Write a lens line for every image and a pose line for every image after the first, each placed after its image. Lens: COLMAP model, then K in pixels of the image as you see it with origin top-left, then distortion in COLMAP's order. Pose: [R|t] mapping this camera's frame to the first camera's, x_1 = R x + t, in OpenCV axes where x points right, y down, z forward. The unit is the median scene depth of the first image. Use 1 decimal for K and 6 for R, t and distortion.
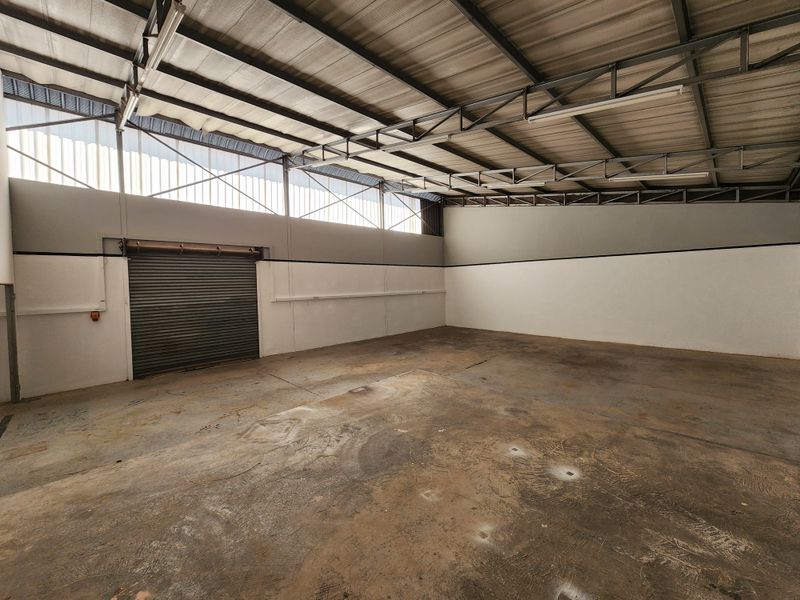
lens RADIAL K [[326.9, 0, 398.8], [0, 326.9, 297.8], [0, 0, 1]] dist [0.002106, -0.001806]
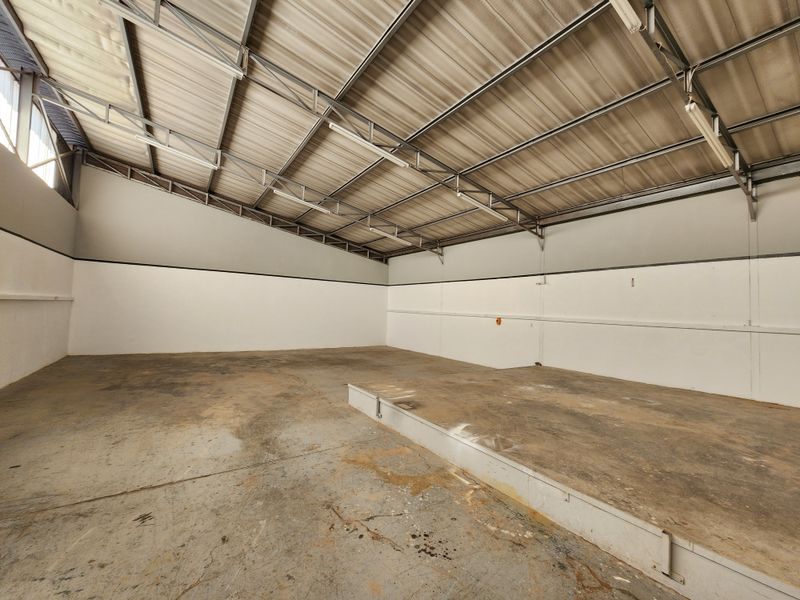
lens RADIAL K [[326.9, 0, 395.1], [0, 326.9, 299.6], [0, 0, 1]] dist [0.002106, -0.001806]
pose [[0.180725, 0.062148, 0.981568, -0.772115], [-0.000403, 0.998006, -0.063115, 0.044103], [-0.983534, 0.011011, 0.180389, 0.676086]]
